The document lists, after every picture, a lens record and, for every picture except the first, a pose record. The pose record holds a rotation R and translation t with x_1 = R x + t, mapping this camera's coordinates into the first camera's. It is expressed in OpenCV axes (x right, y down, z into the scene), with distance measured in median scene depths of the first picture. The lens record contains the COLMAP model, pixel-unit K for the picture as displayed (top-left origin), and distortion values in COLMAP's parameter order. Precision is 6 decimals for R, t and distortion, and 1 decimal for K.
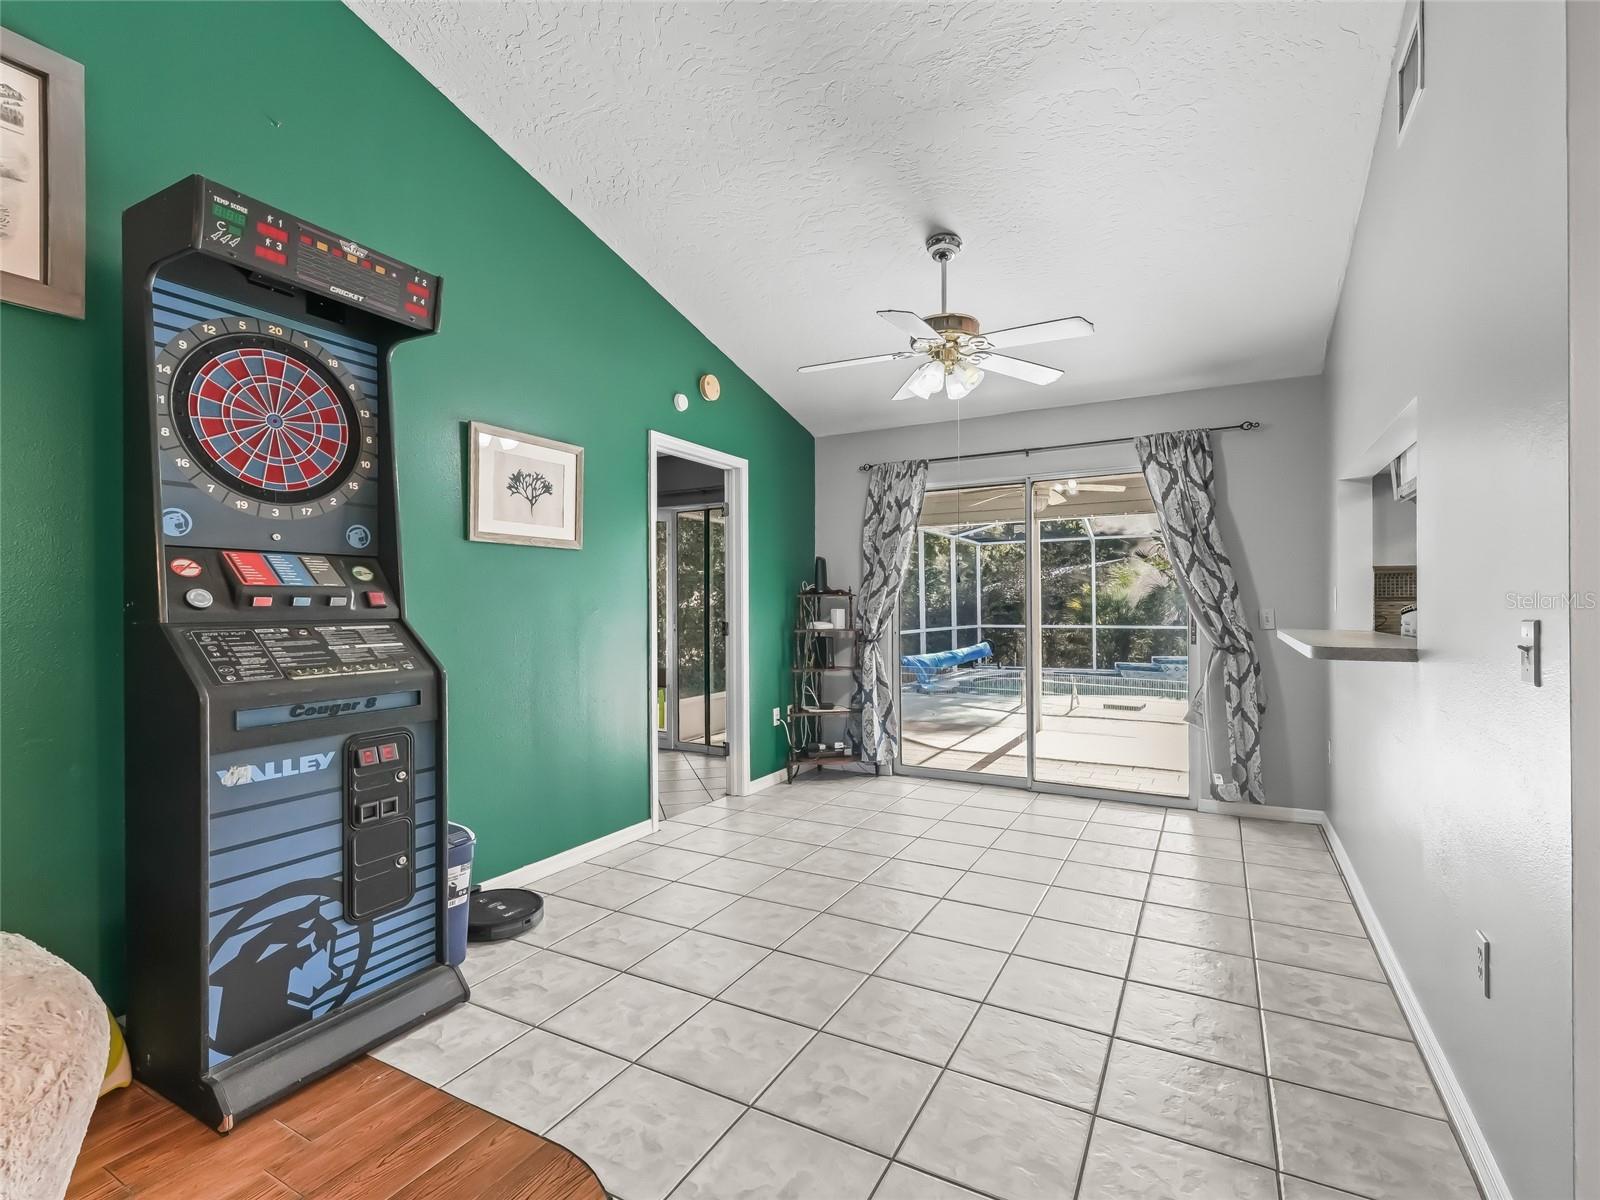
lens RADIAL K [[730.8, 0, 794.0], [0, 730.8, 597.1], [0, 0, 1]] dist [0.009635, -0.000244]
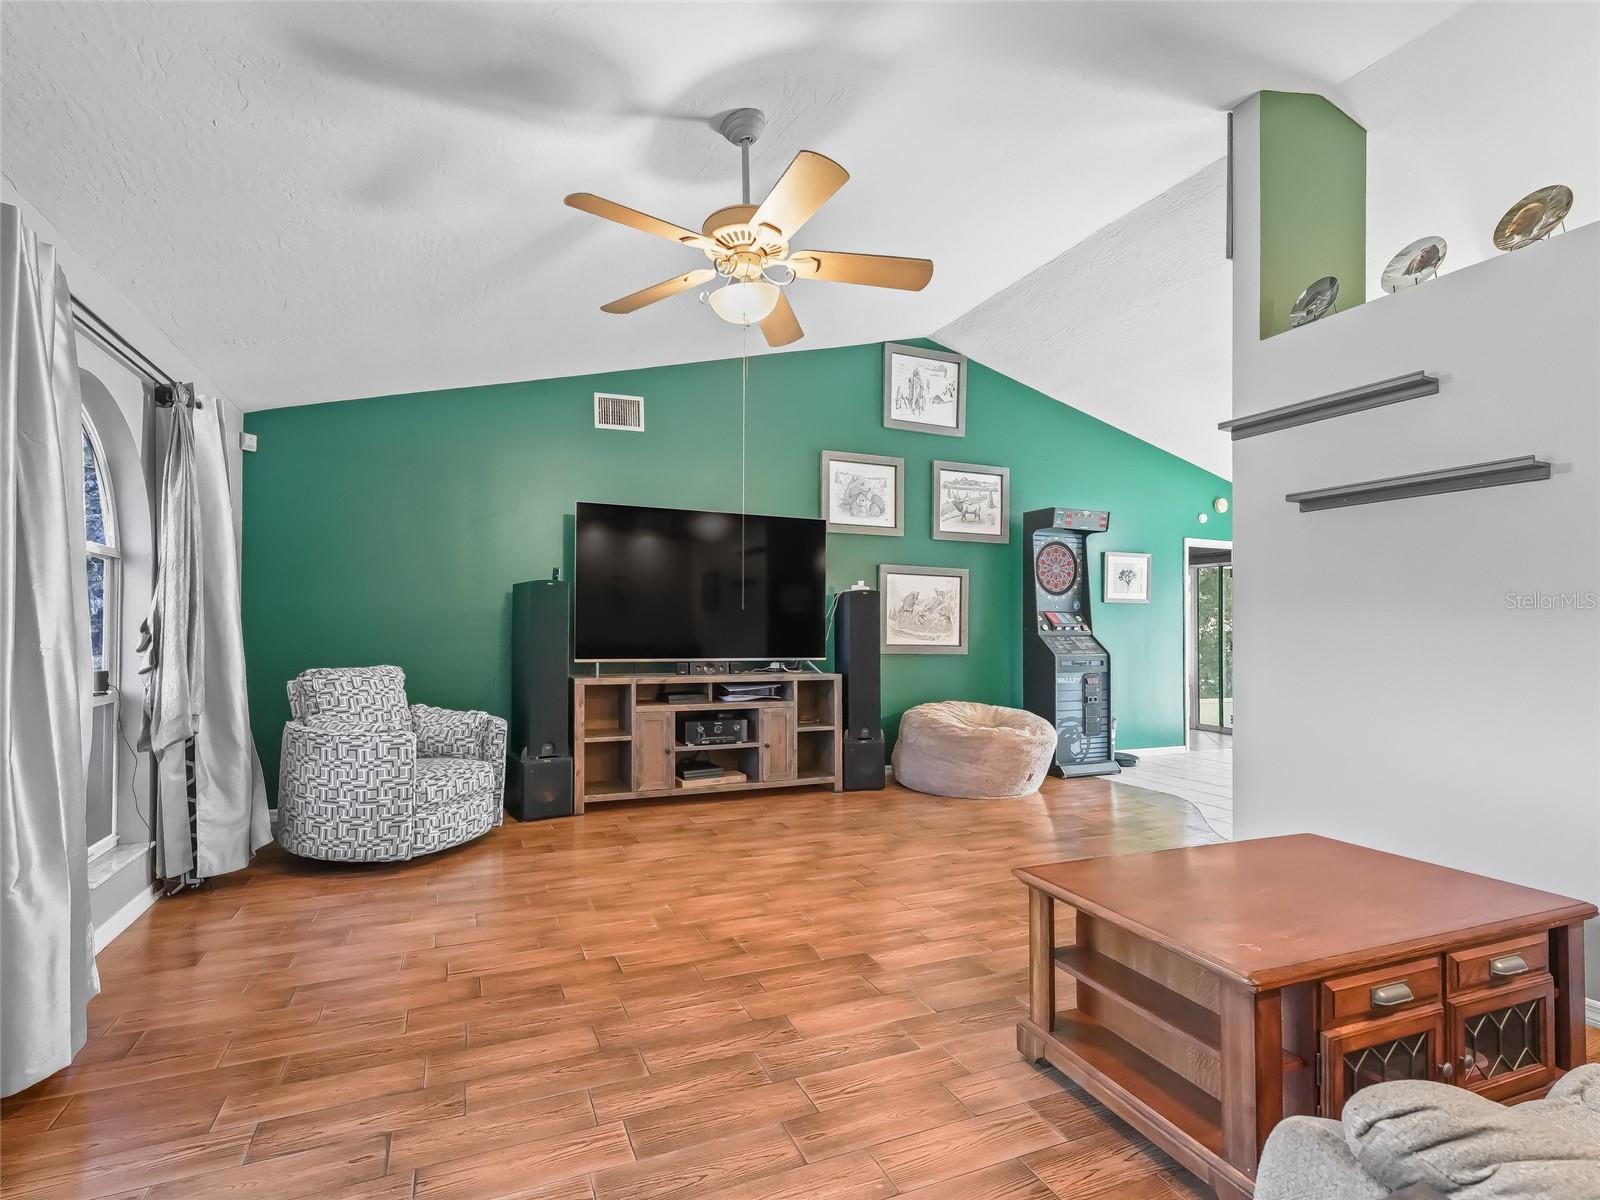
lens RADIAL K [[754.0, 0, 820.8], [0, 754.0, 604.4], [0, 0, 1]] dist [-0.001030, 0.000172]
pose [[0.818409, -0.002517, -0.574630, 0.266361], [-0.008970, 0.999813, -0.017154, -0.028907], [0.574566, 0.019194, 0.818233, -1.987744]]
